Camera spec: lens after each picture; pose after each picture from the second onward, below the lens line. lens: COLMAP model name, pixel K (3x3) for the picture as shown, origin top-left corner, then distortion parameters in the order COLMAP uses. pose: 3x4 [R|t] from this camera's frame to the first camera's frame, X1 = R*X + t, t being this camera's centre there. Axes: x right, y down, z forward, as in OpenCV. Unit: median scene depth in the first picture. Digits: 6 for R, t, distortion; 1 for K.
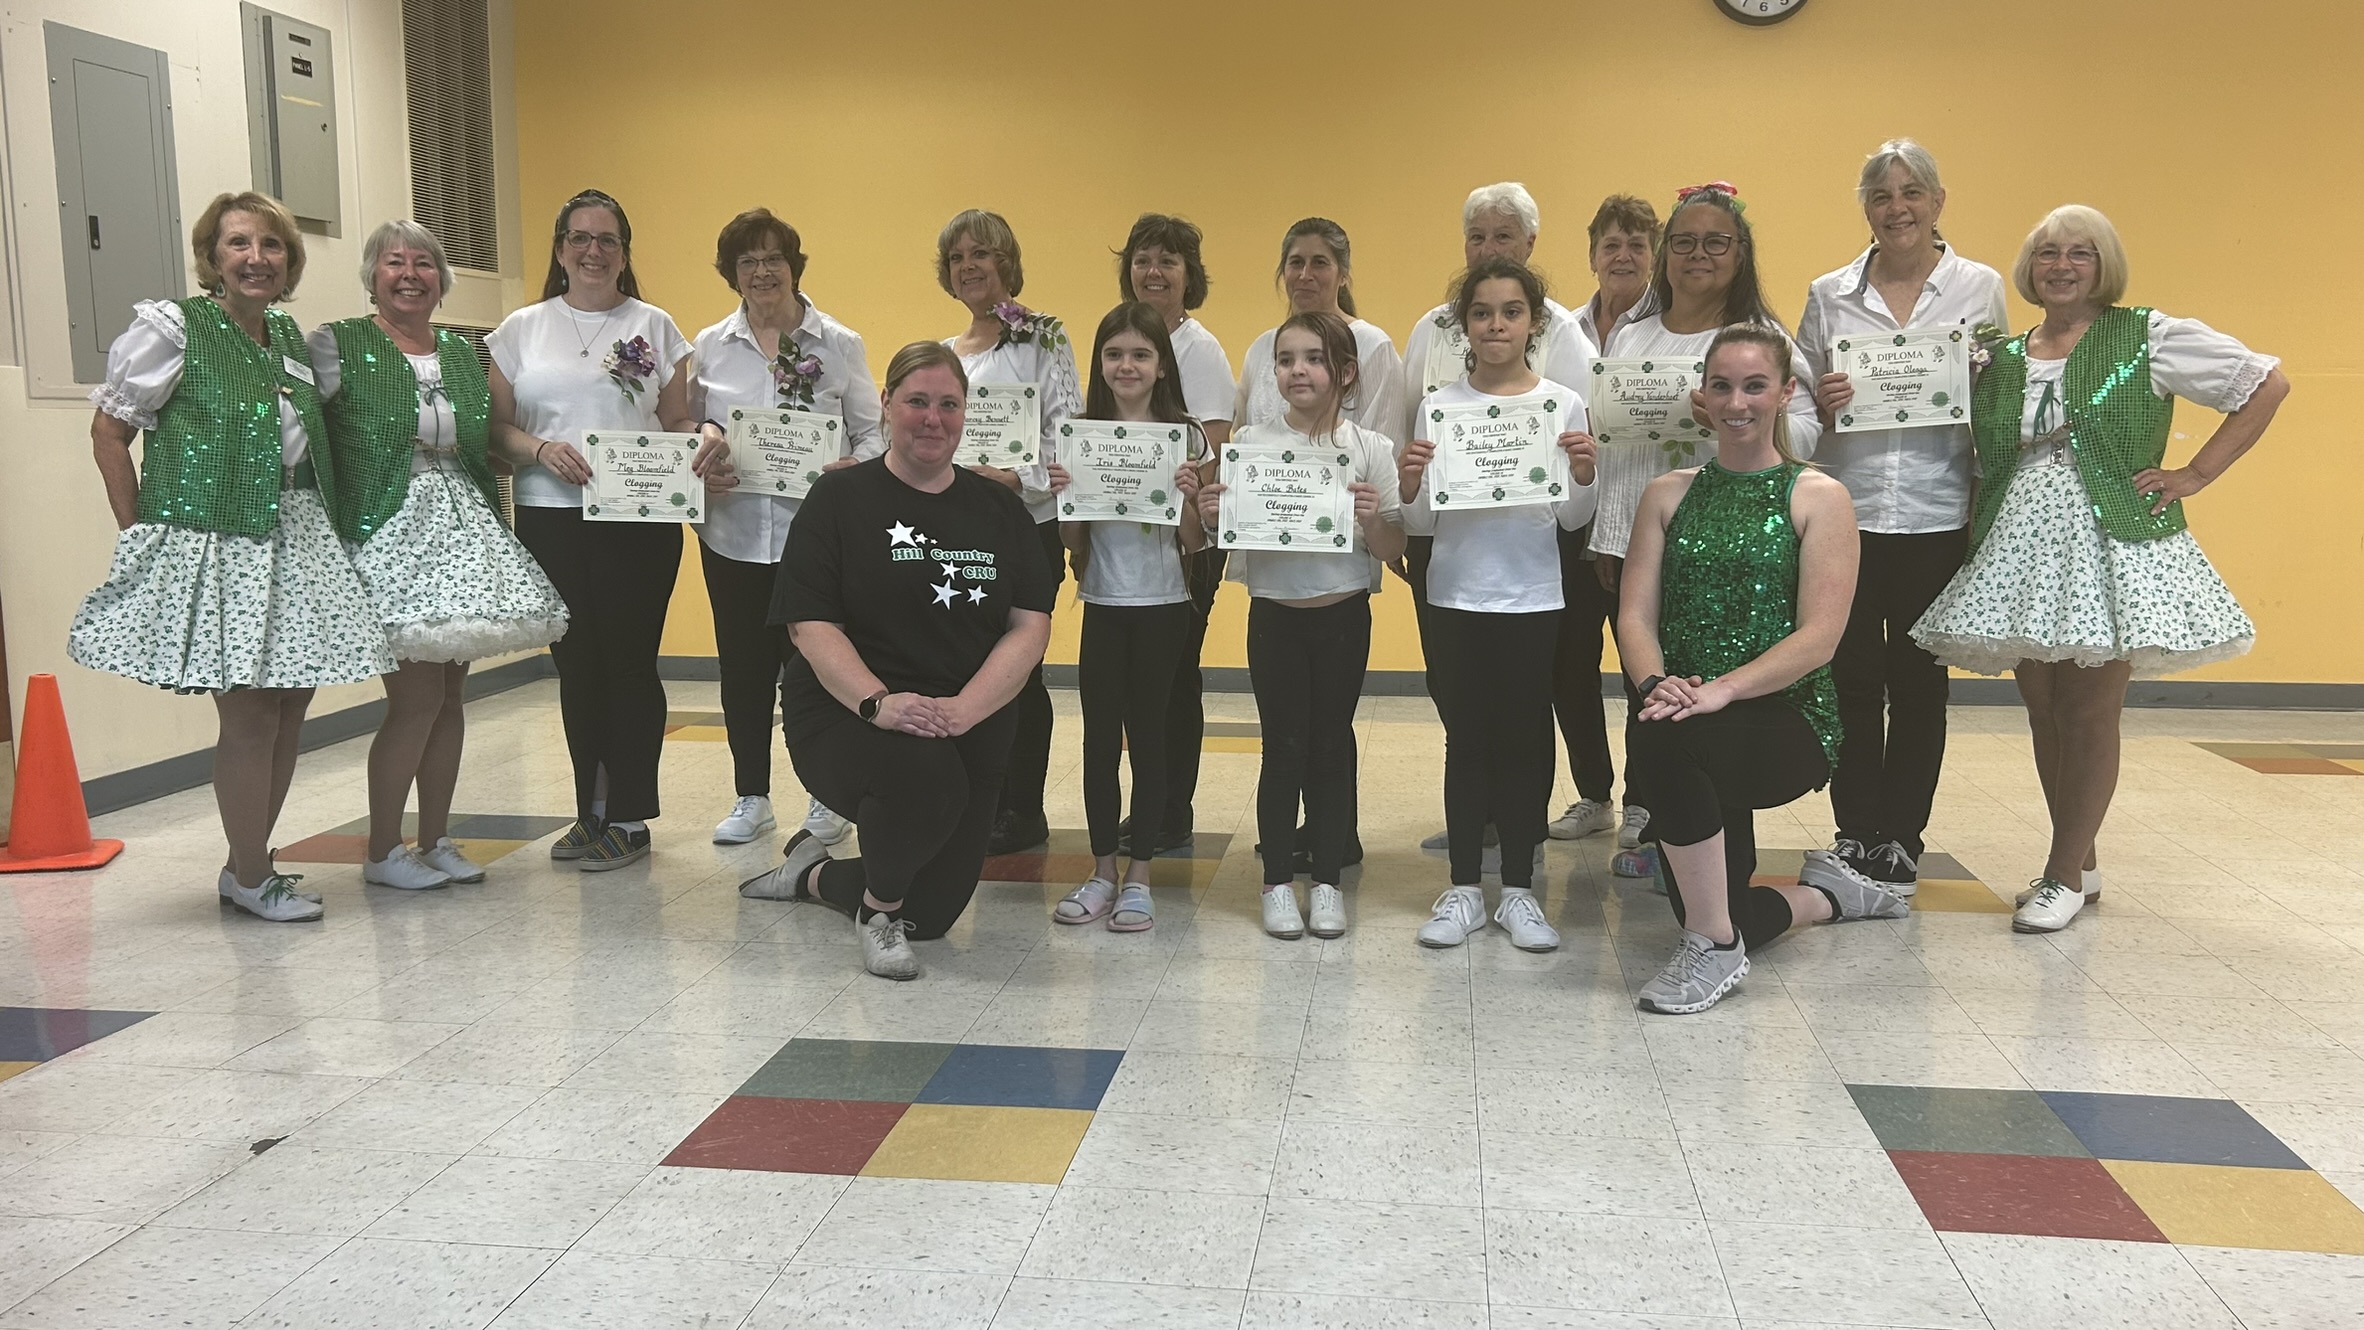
lens RADIAL K [[1954.1, 0, 1207.7], [0, 1954.1, 668.5], [0, 0, 1]] dist [0.026604, -0.028028]
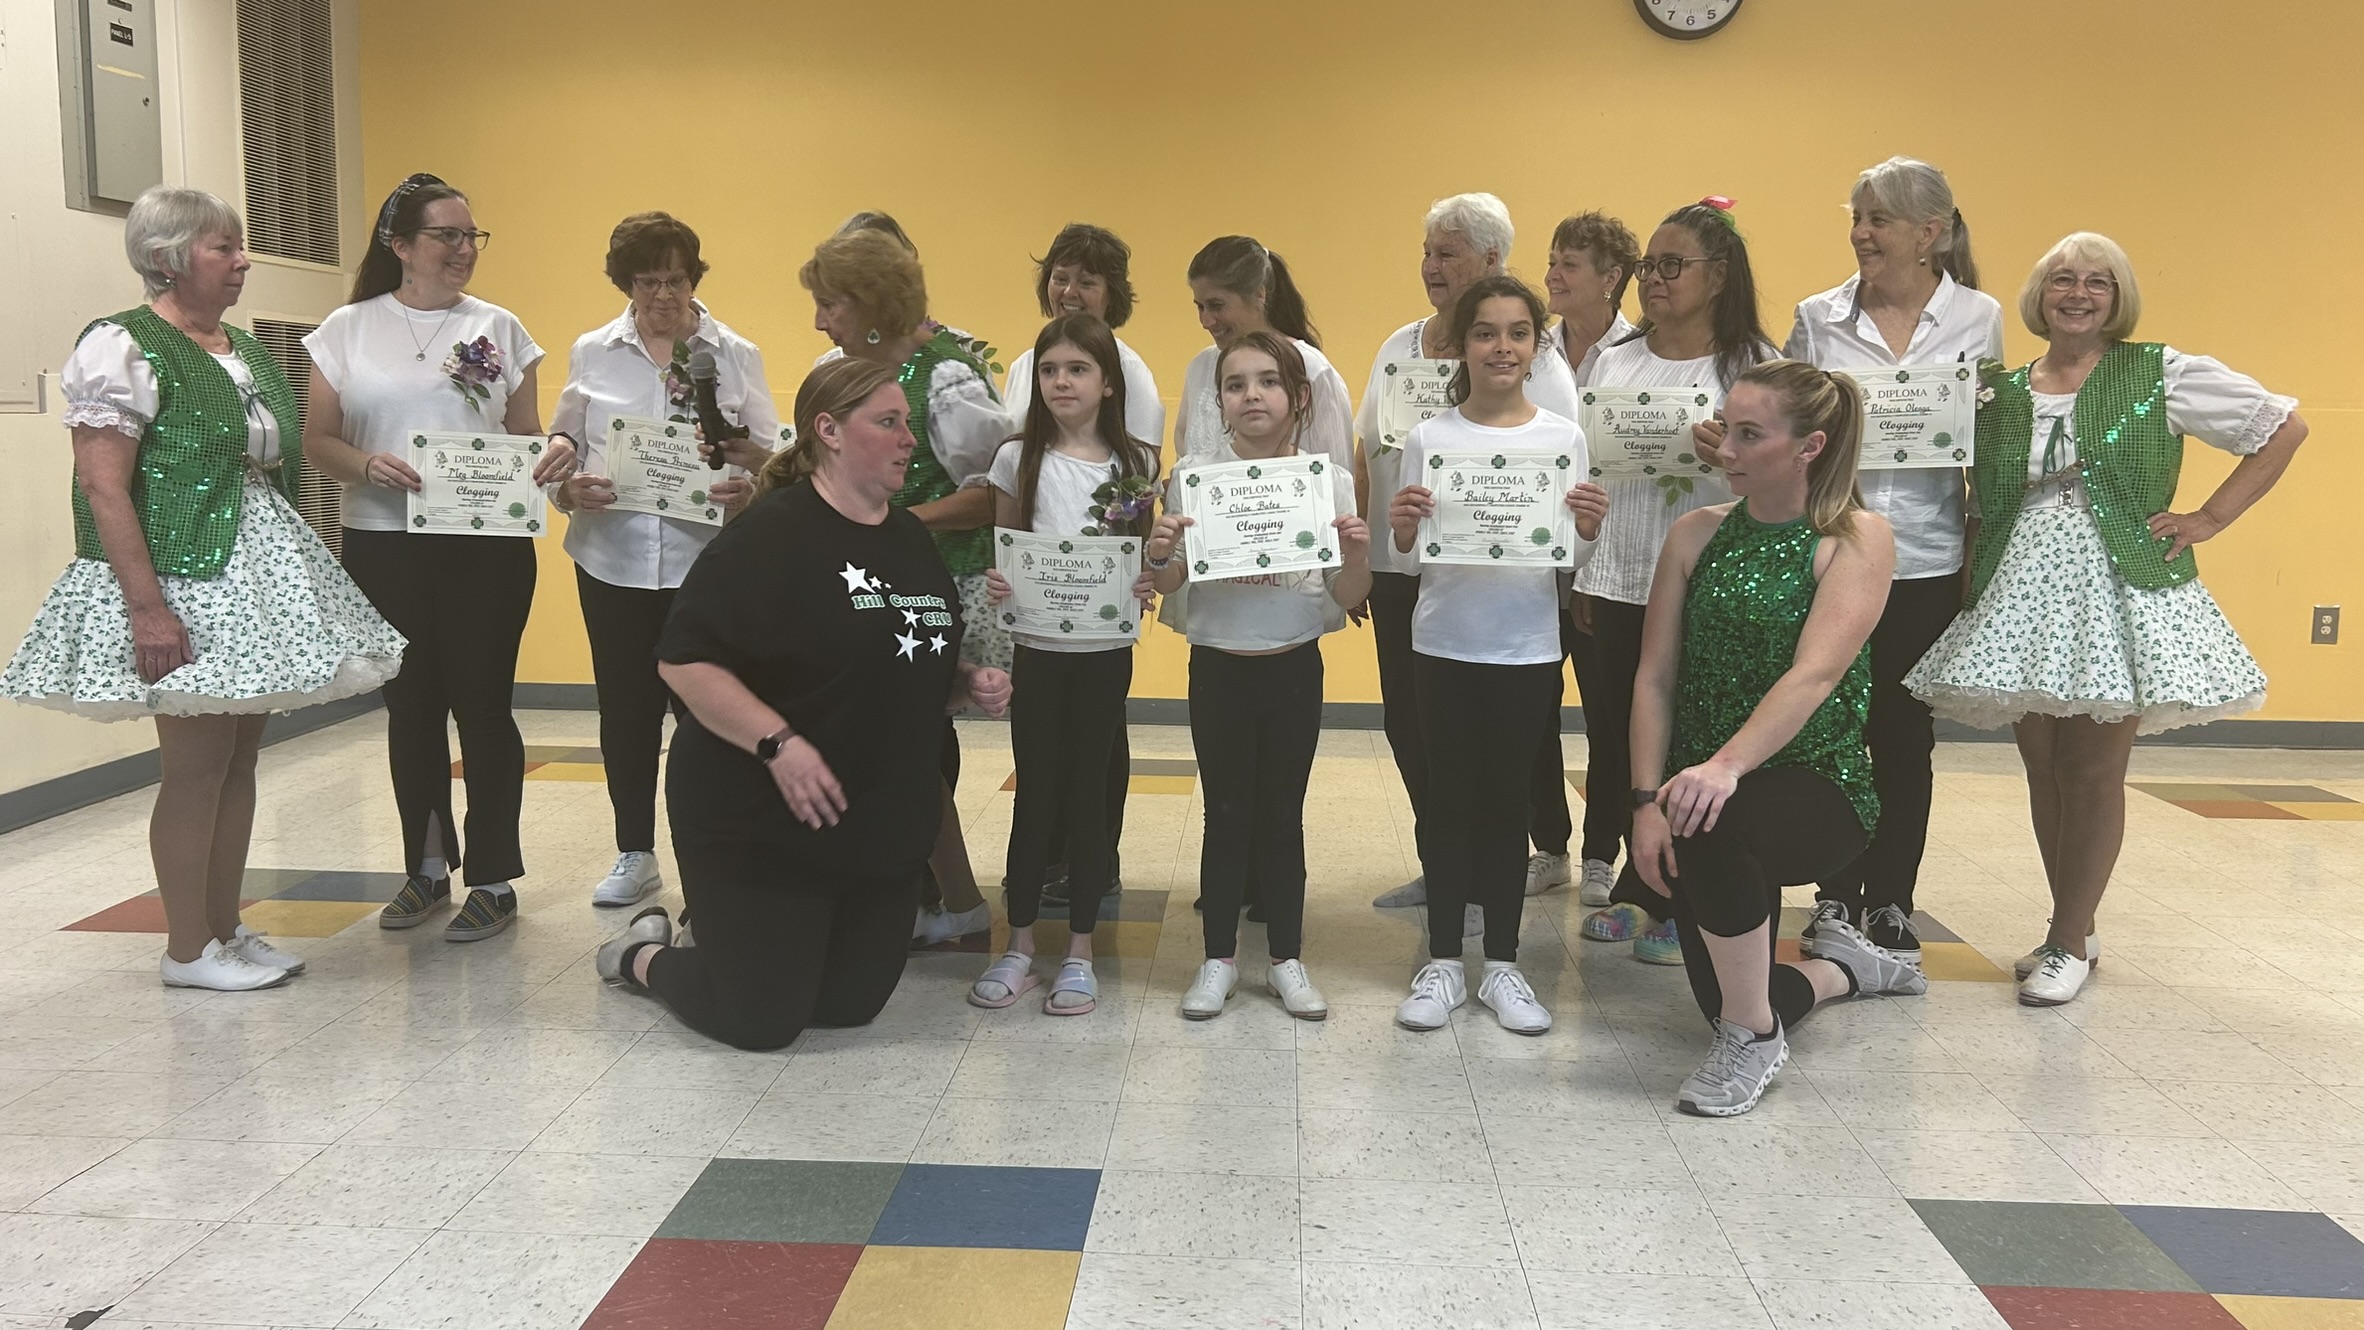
lens RADIAL K [[1954.1, 0, 1205.0], [0, 1954.1, 671.9], [0, 0, 1]] dist [0.026604, -0.028028]
pose [[0.996859, 0.005517, 0.079003, -0.053617], [-0.005050, 0.999969, -0.006111, -0.016791], [-0.079034, 0.005693, 0.996856, 0.096580]]
